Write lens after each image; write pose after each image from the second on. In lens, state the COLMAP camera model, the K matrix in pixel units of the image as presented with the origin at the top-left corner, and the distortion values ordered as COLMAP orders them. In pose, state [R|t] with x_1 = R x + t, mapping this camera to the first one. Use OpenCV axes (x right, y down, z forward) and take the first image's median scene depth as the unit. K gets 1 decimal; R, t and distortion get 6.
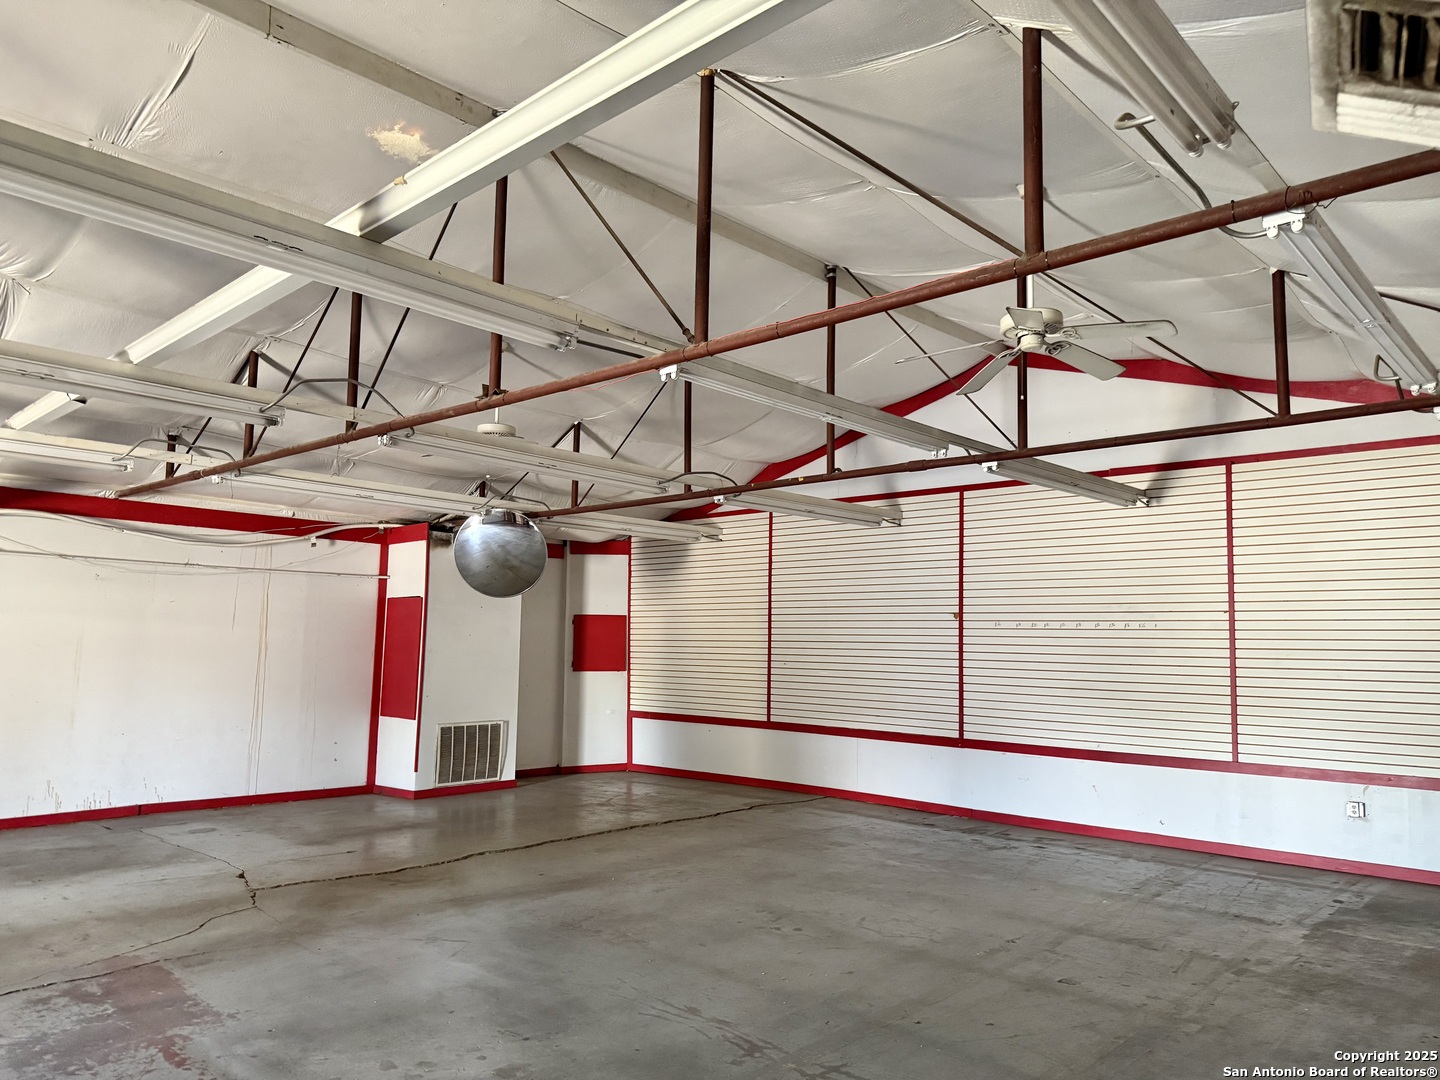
lens RADIAL K [[1009.7, 0, 720.0], [0, 1009.7, 540.0], [0, 0, 1]] dist [0.106598, -0.172581]
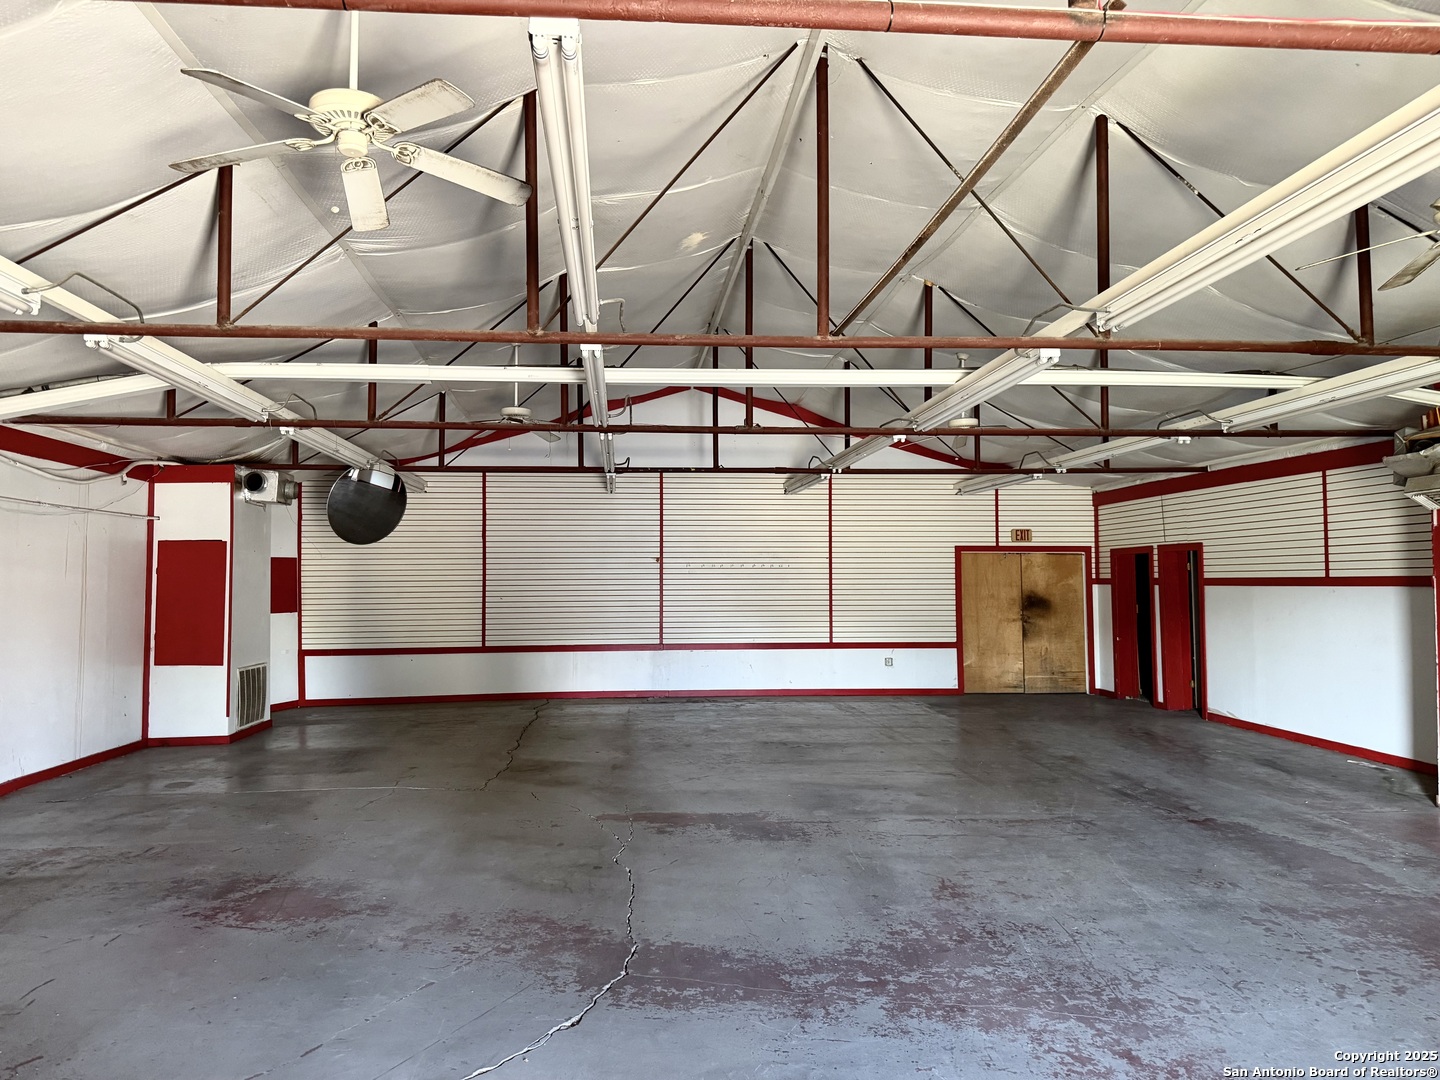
lens RADIAL K [[1009.7, 0, 720.0], [0, 1009.7, 540.0], [0, 0, 1]] dist [0.106598, -0.172581]
pose [[0.667459, 0.012685, 0.744539, -0.712669], [-0.061585, 0.997370, 0.038216, -0.011618], [-0.742096, -0.071360, 0.666484, -0.007459]]
